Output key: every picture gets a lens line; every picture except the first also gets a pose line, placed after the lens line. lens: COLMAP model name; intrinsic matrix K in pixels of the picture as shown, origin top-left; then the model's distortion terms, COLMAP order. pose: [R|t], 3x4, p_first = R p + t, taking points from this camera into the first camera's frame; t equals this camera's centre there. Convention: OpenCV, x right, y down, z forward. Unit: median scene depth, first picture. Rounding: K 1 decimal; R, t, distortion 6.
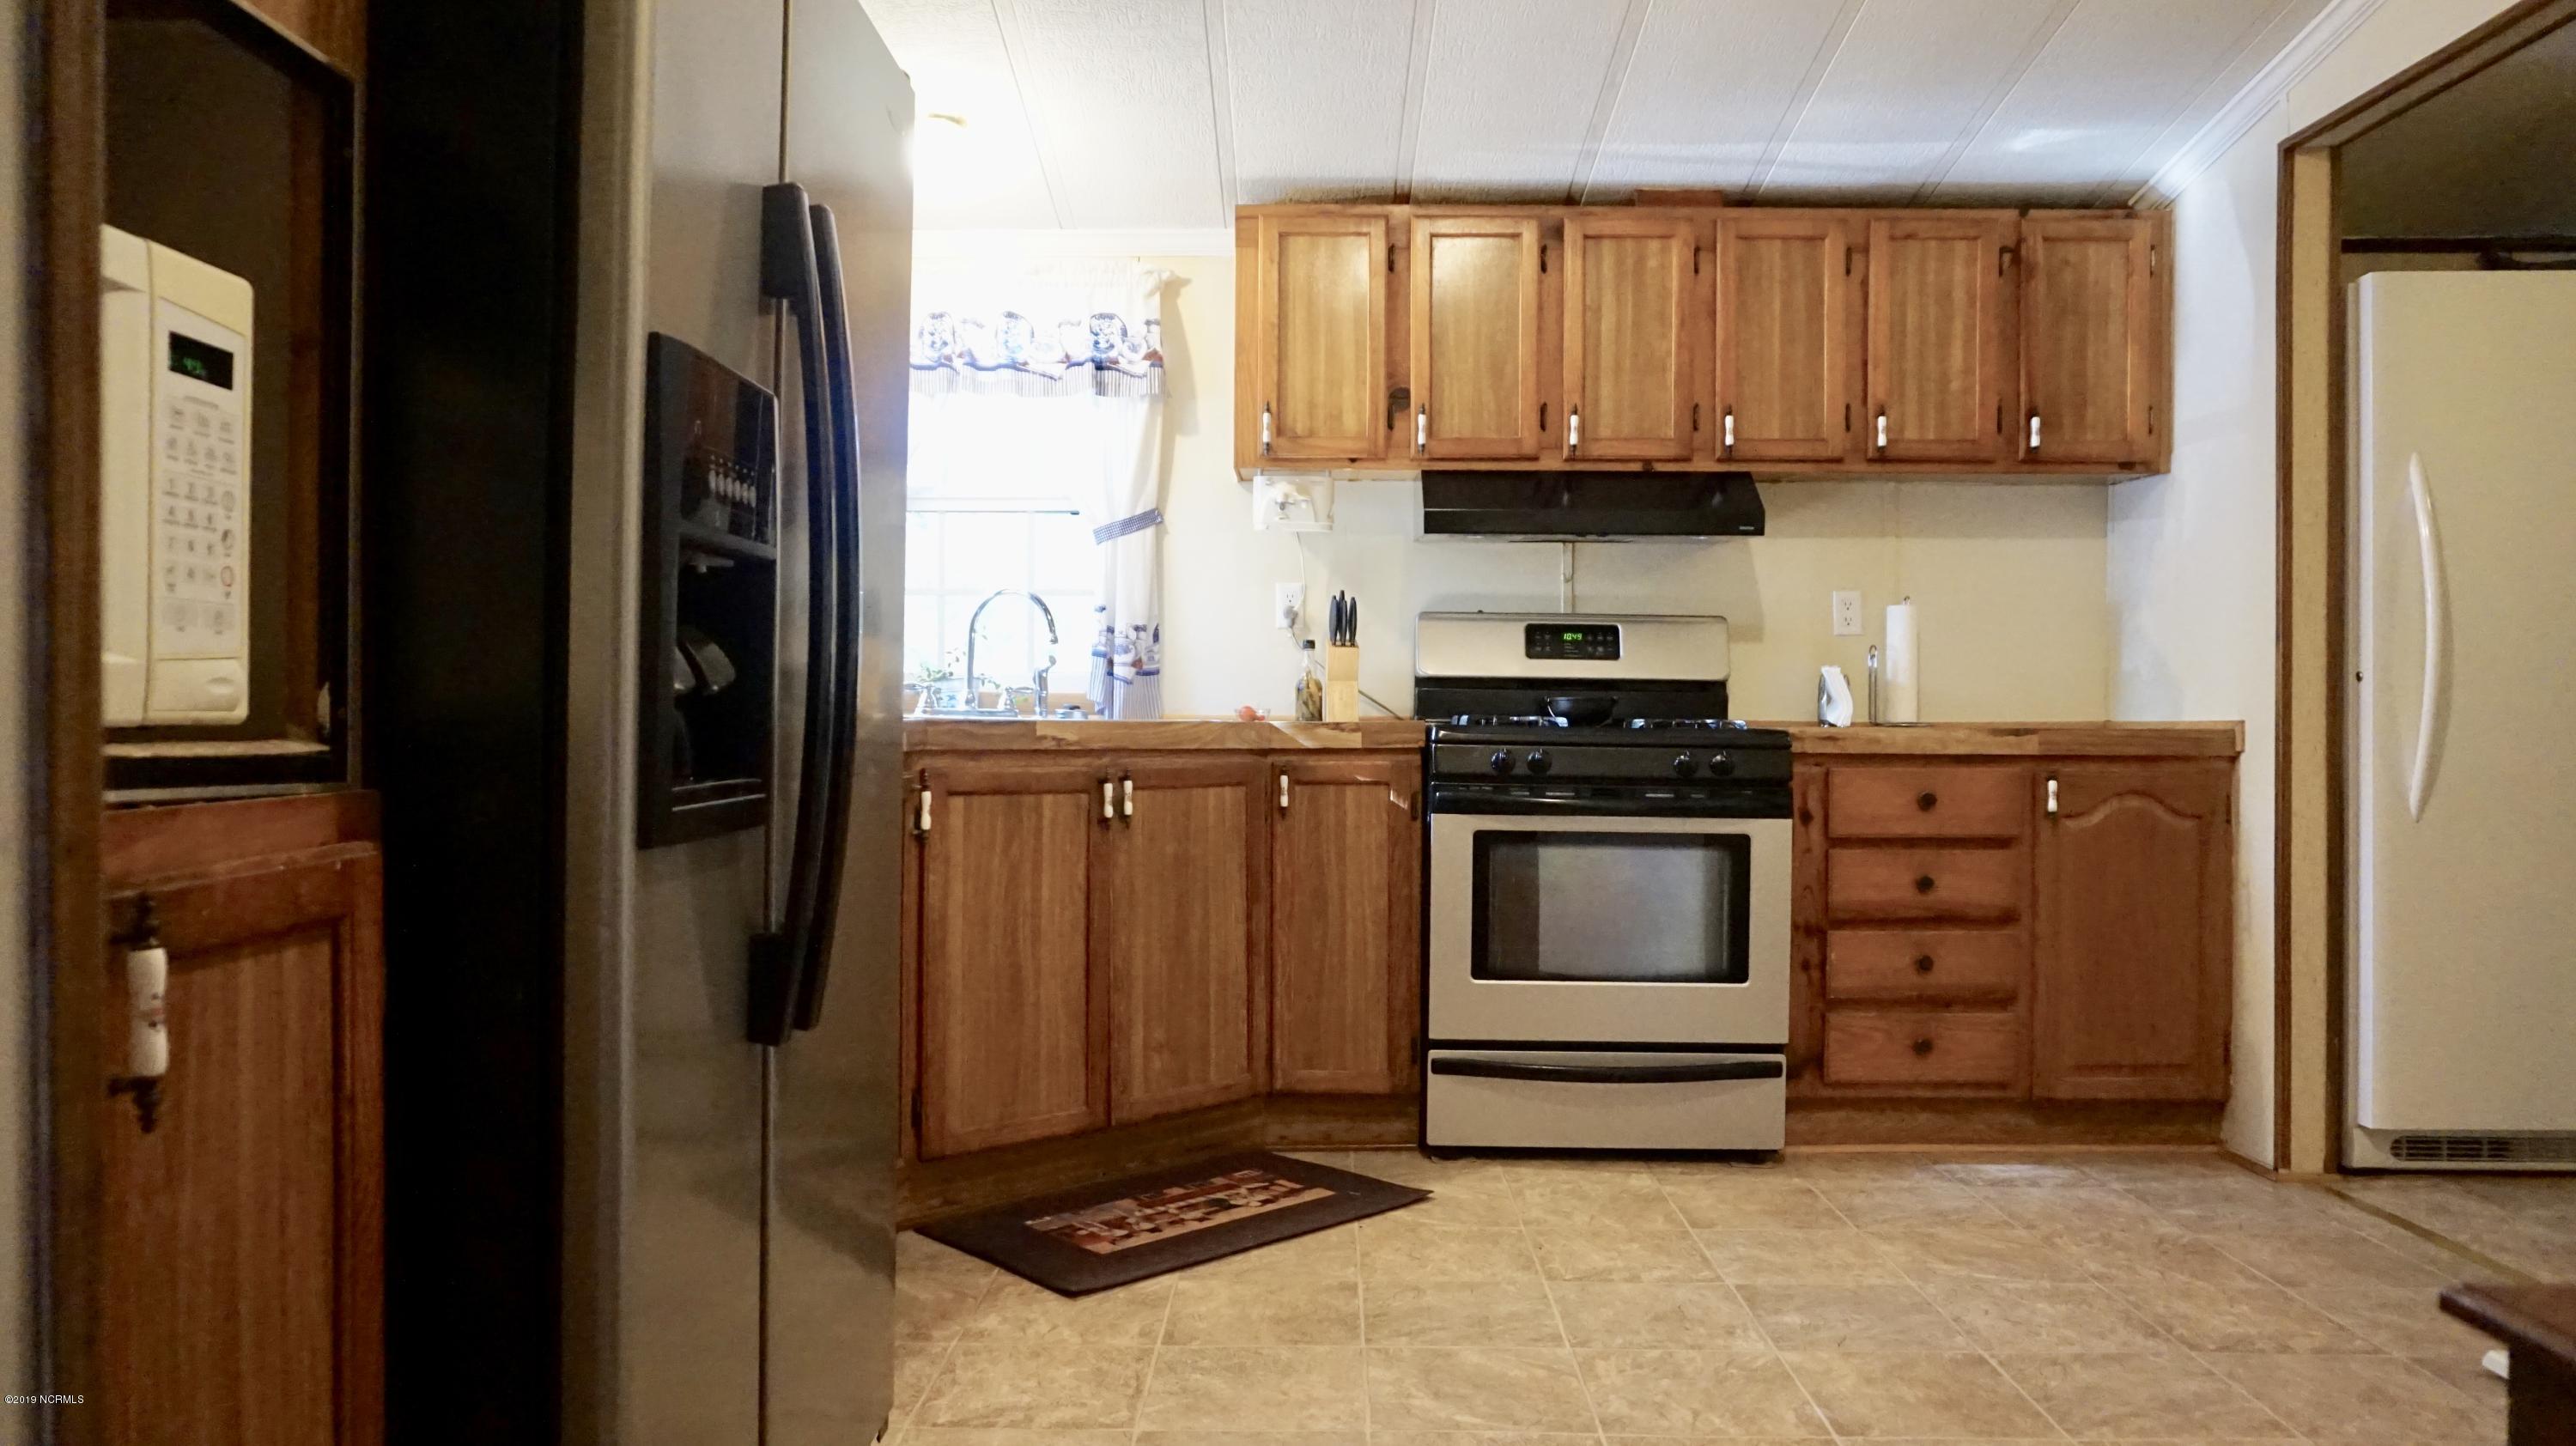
lens RADIAL K [[1745.9, 0, 1284.9], [0, 1745.9, 716.5], [0, 0, 1]] dist [-0.008135, -0.001159]
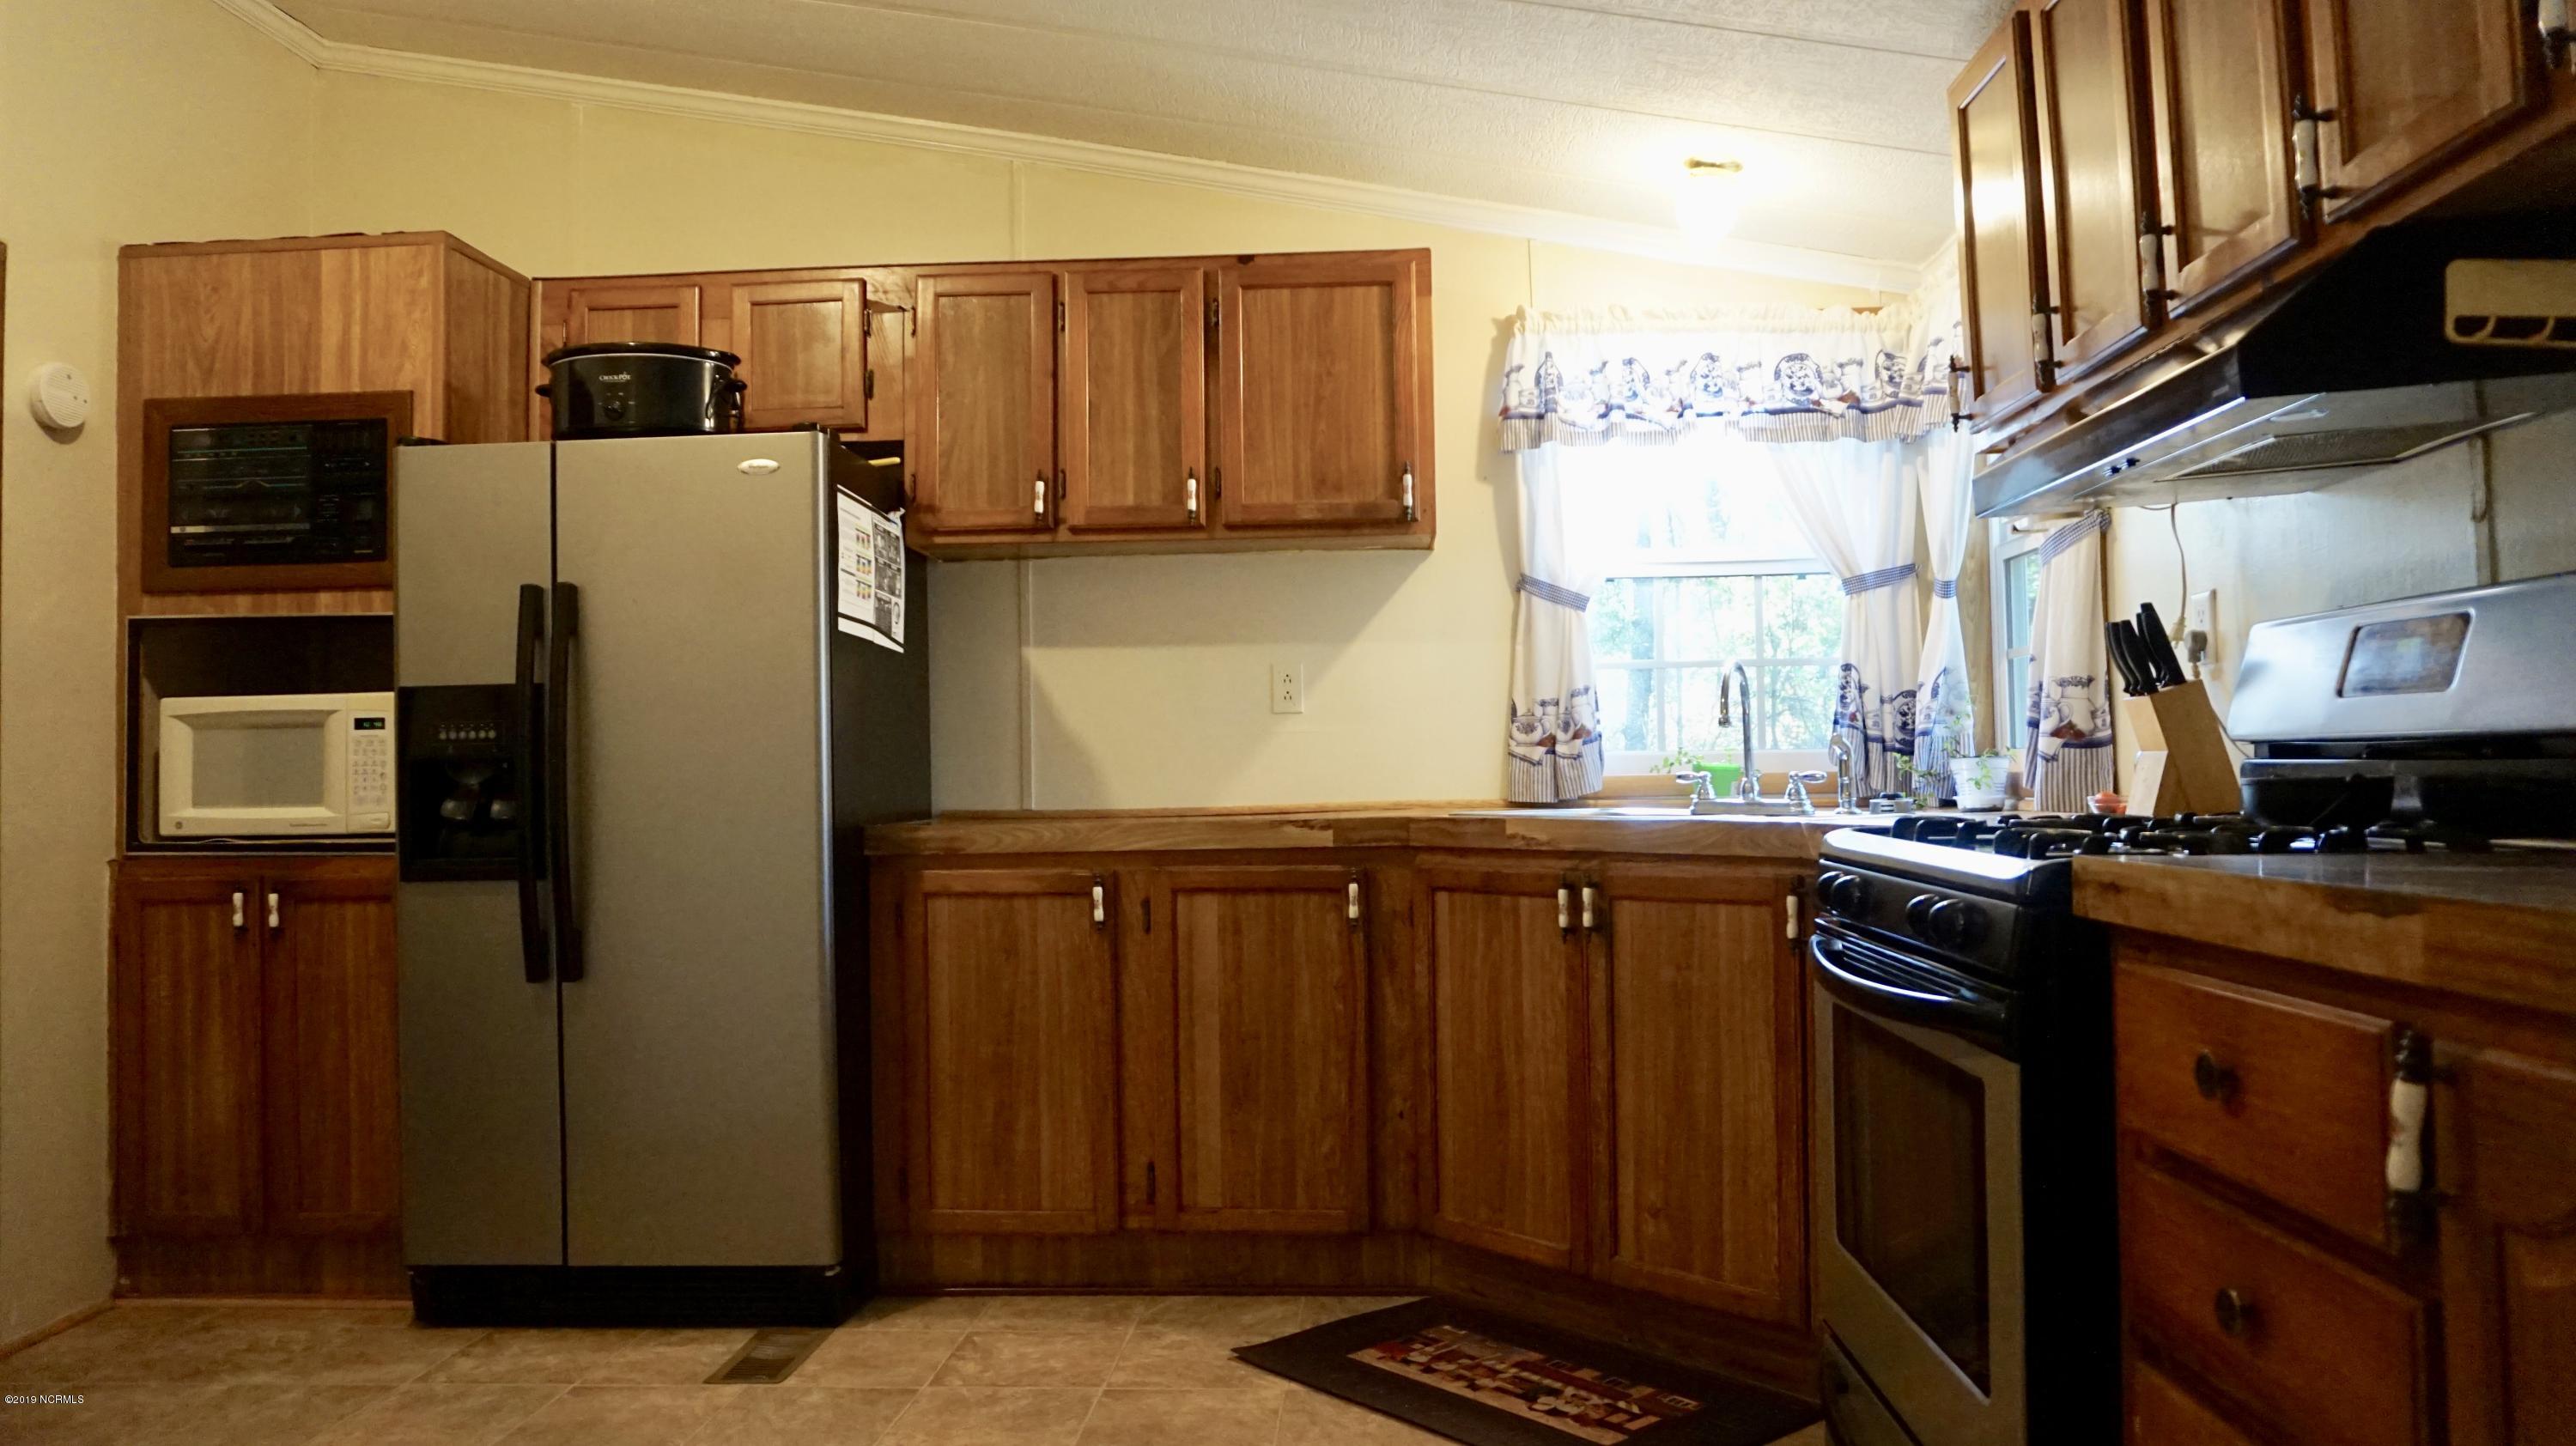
lens RADIAL K [[1745.9, 0, 1285.9], [0, 1745.9, 722.0], [0, 0, 1]] dist [-0.008135, -0.001159]
pose [[-0.051794, -0.038432, -0.997918, 0.833590], [0.016413, 0.999092, -0.039329, -0.015340], [0.998523, -0.018415, -0.051117, 0.933486]]
